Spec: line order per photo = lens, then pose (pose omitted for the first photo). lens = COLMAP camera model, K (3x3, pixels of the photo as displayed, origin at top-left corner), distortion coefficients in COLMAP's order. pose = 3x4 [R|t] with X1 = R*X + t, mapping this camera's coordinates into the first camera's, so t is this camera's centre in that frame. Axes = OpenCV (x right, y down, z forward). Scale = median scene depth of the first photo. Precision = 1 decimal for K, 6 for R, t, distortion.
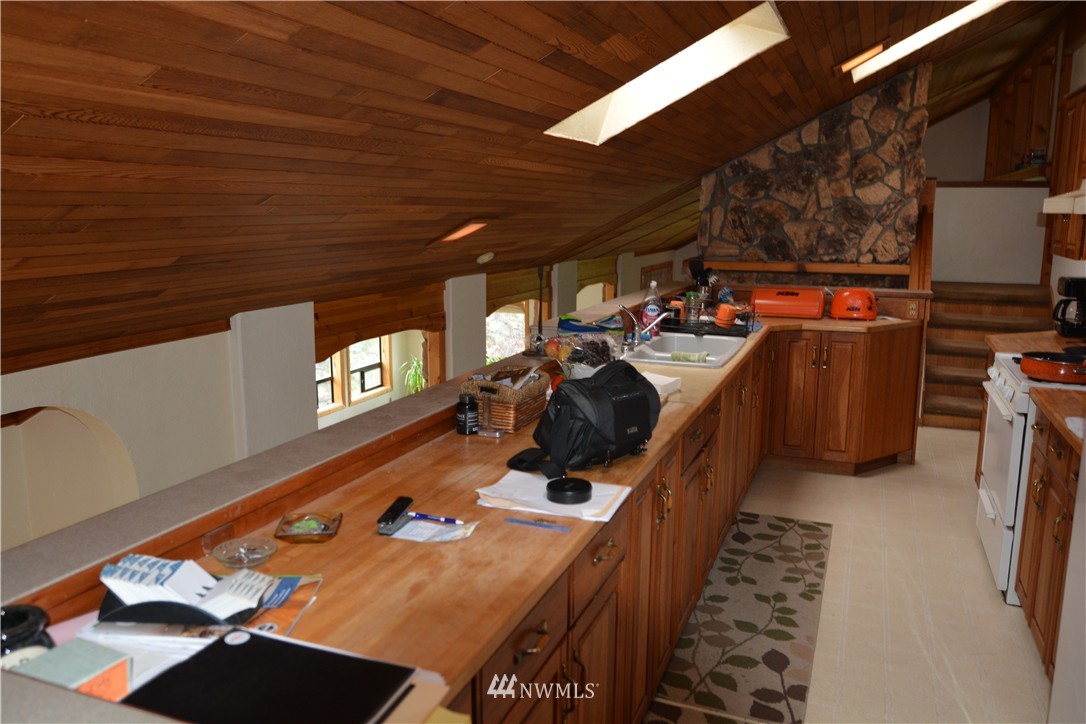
lens RADIAL K [[833.9, 0, 544.4], [0, 833.9, 361.6], [0, 0, 1]] dist [-0.002375, -0.006261]
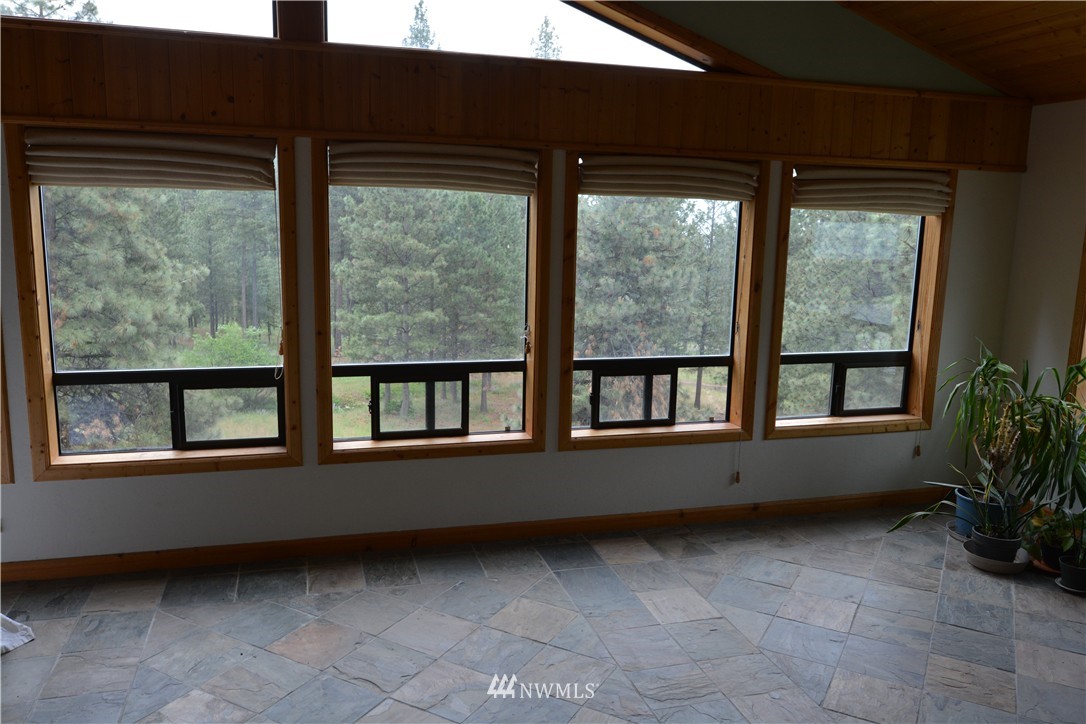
lens RADIAL K [[833.9, 0, 543.7], [0, 833.9, 358.6], [0, 0, 1]] dist [-0.002375, -0.006261]
pose [[0.616761, 0.144681, -0.773739, 0.009024], [-0.159198, 0.985577, 0.057393, 0.008622], [0.770884, 0.087780, 0.630899, 0.624614]]
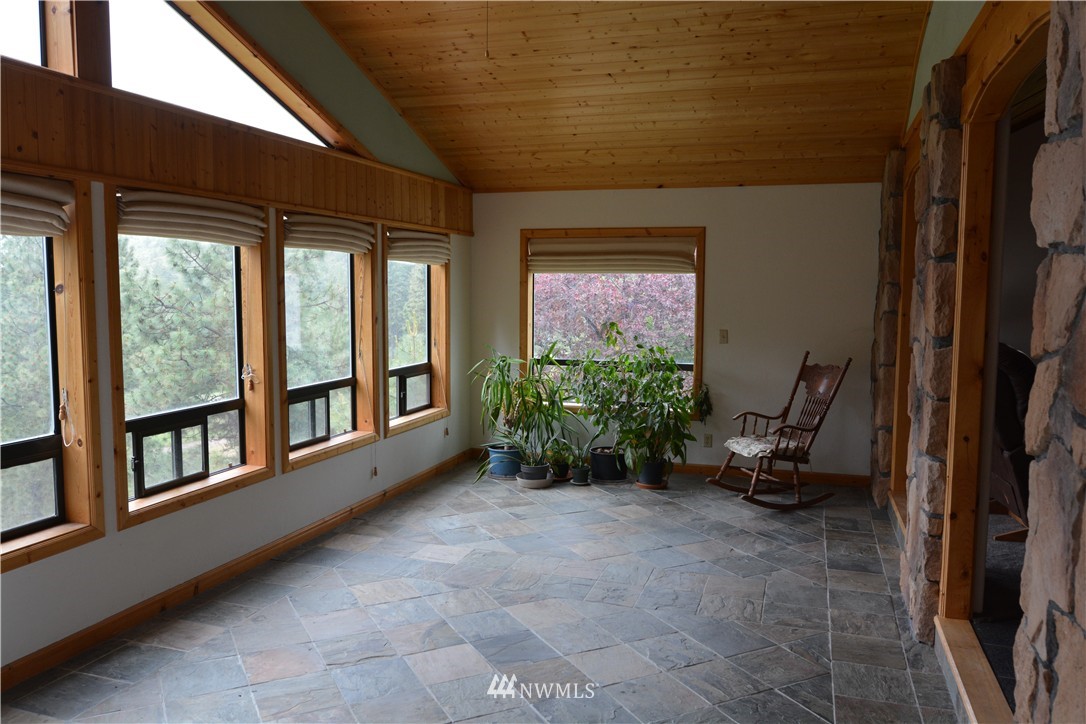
lens RADIAL K [[833.9, 0, 545.7], [0, 833.9, 361.8], [0, 0, 1]] dist [-0.002375, -0.006261]
pose [[0.997702, -0.003674, 0.067653, -0.160917], [0.009287, 0.996519, -0.082844, 0.048292], [-0.067113, 0.083282, 0.994264, 0.447273]]
